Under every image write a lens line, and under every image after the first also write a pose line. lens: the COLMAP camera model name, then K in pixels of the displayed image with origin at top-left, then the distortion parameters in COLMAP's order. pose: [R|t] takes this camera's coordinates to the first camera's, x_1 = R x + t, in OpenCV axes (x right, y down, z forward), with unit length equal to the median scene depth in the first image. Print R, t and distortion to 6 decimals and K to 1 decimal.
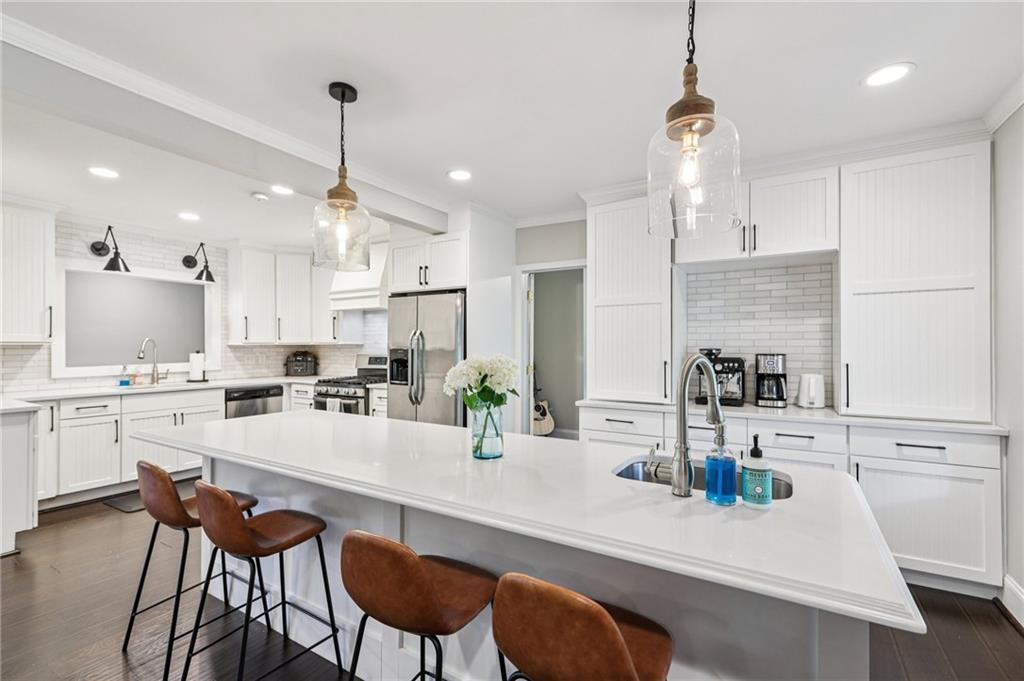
lens RADIAL K [[457.1, 0, 520.6], [0, 457.1, 347.1], [0, 0, 1]] dist [0.005358, 0.001880]
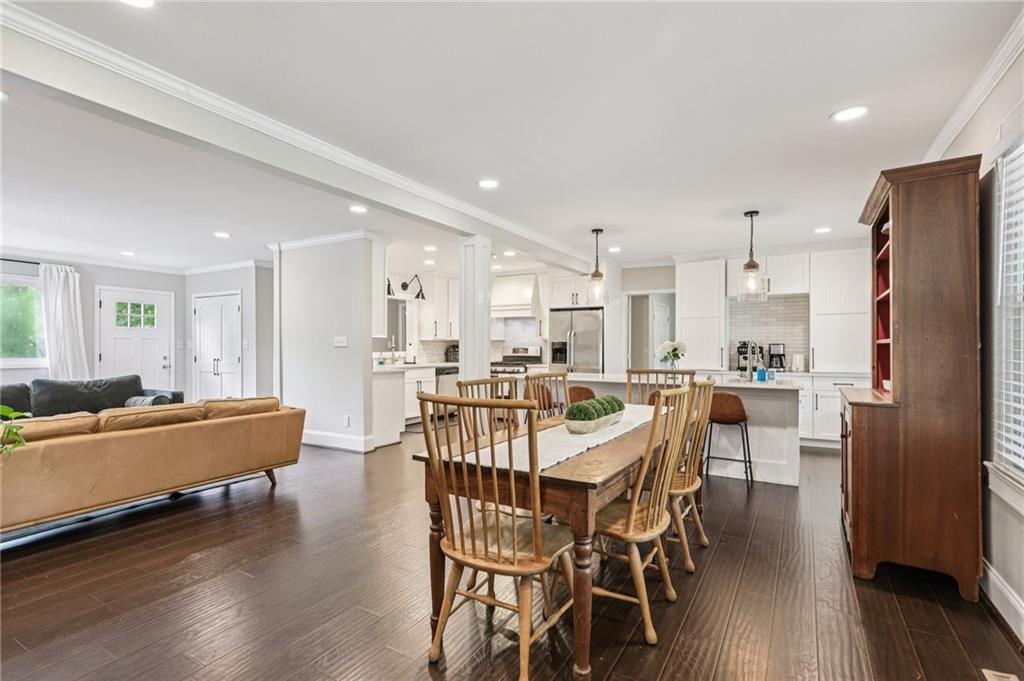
lens RADIAL K [[496.6, 0, 519.1], [0, 496.6, 345.1], [0, 0, 1]] dist [0.019789, 0.001529]
pose [[0.999817, 0.001729, 0.019059, -0.388308], [-0.001622, 0.999983, -0.005640, 0.022650], [-0.019068, 0.005608, 0.999802, -0.725362]]
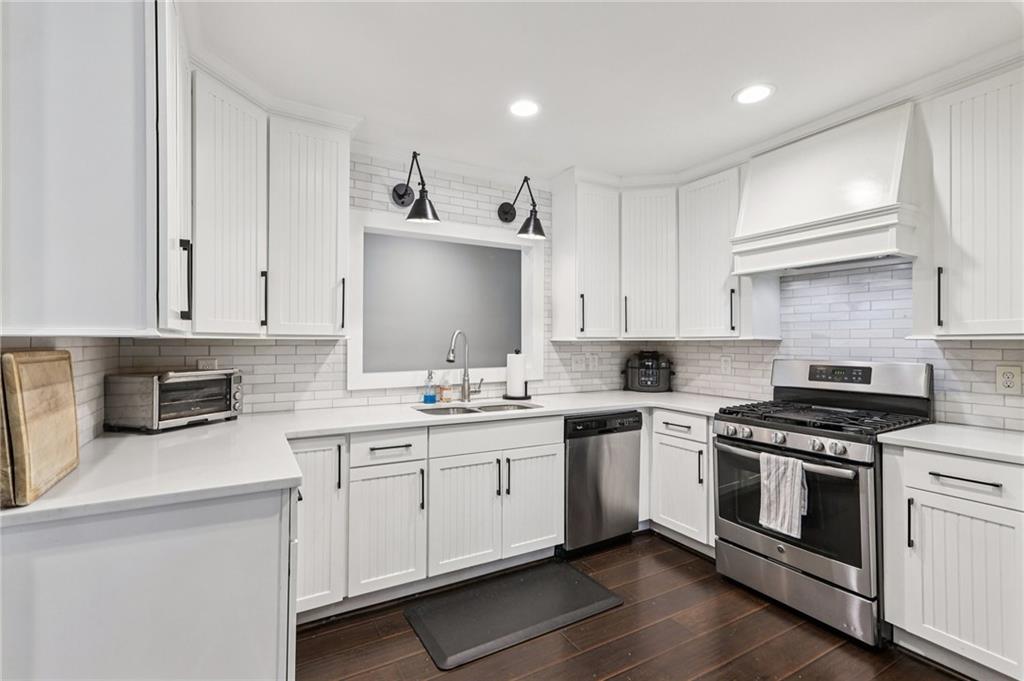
lens RADIAL K [[457.1, 0, 518.4], [0, 457.1, 340.6], [0, 0, 1]] dist [0.005358, 0.001880]
pose [[0.880400, 0.000737, -0.474231, -0.422630], [-0.004113, 0.999973, -0.006082, -0.000836], [0.474214, 0.007305, 0.880379, 0.464356]]
